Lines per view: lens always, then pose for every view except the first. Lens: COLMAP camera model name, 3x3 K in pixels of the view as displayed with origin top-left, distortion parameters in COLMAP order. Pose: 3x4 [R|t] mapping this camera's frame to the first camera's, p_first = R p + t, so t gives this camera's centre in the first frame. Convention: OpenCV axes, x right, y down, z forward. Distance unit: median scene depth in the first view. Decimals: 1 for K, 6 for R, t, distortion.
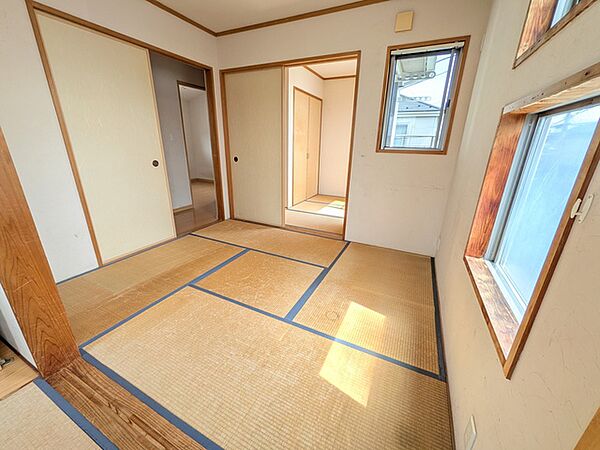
lens RADIAL K [[237.9, 0, 300.0], [0, 237.9, 225.2], [0, 0, 1]] dist [-0.002540, 0.000347]
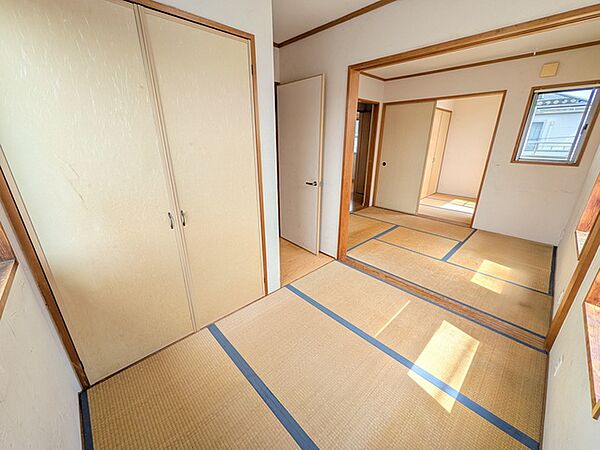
lens RADIAL K [[237.9, 0, 300.4], [0, 237.9, 223.7], [0, 0, 1]] dist [-0.002540, 0.000347]
pose [[0.936729, 0.100083, -0.335444, -0.292031], [-0.097692, 0.994926, 0.024040, 0.112628], [0.336148, 0.010251, 0.941753, -0.622715]]
